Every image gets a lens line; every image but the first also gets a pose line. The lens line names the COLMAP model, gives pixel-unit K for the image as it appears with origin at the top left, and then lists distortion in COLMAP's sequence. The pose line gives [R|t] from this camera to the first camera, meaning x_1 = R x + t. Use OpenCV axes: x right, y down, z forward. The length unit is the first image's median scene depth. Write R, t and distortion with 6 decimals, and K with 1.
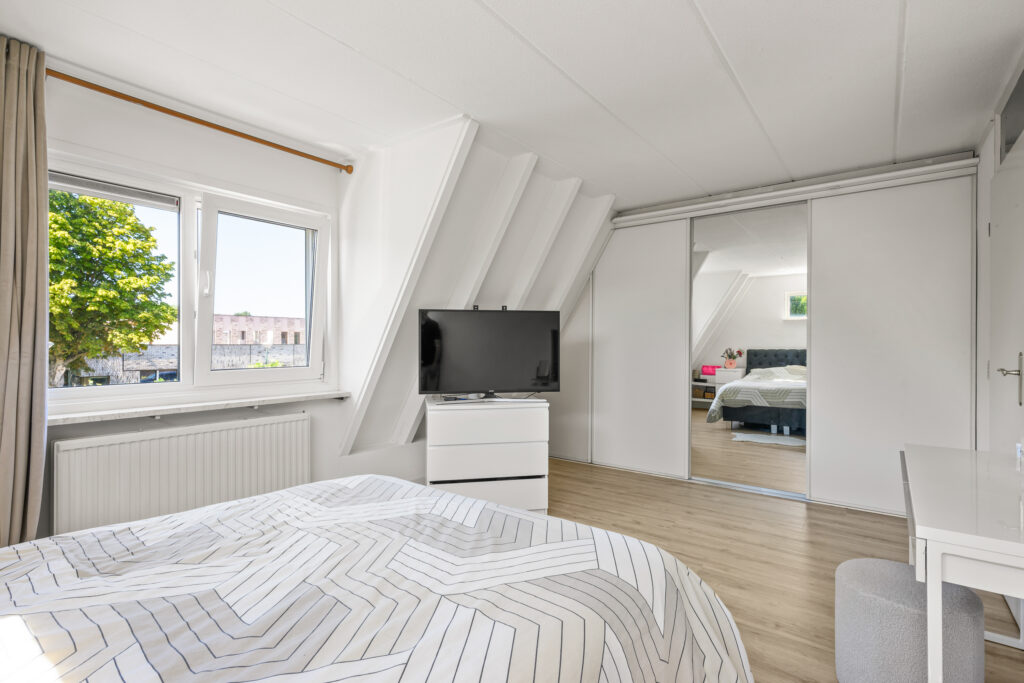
lens RADIAL K [[492.0, 0, 512.0], [0, 492.0, 341.5], [0, 0, 1]] dist [0.001696, 0.001145]
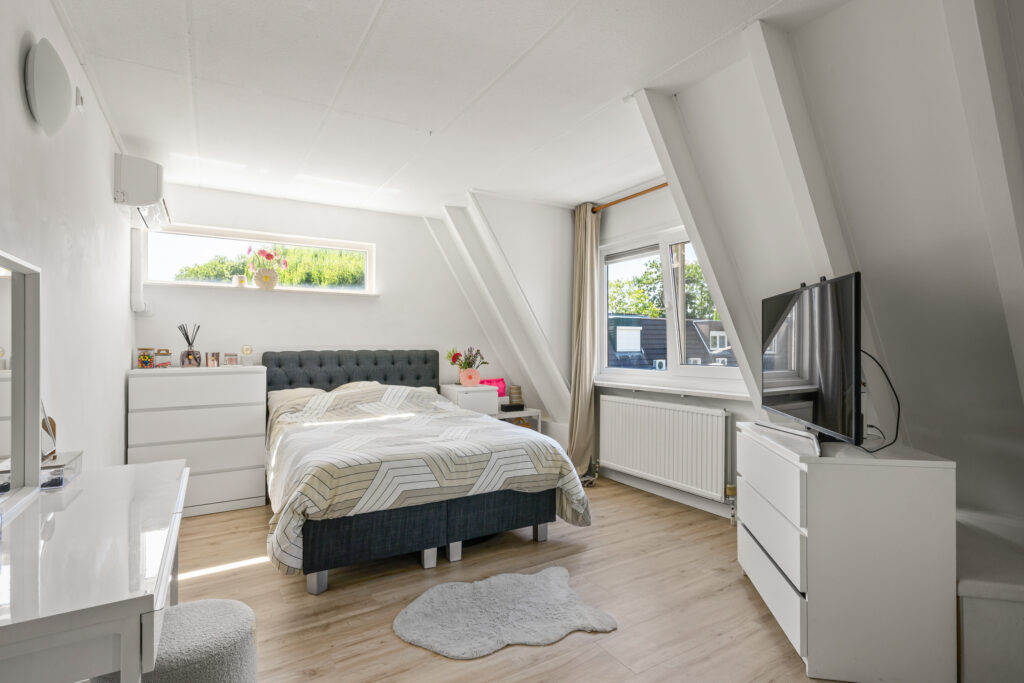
lens RADIAL K [[492.0, 0, 512.0], [0, 492.0, 341.5], [0, 0, 1]] dist [0.001696, 0.001145]
pose [[-0.331821, -0.011628, -0.943271, 0.874594], [0.001610, 0.999916, -0.012893, 0.014310], [0.943341, -0.005797, -0.331774, 1.118182]]
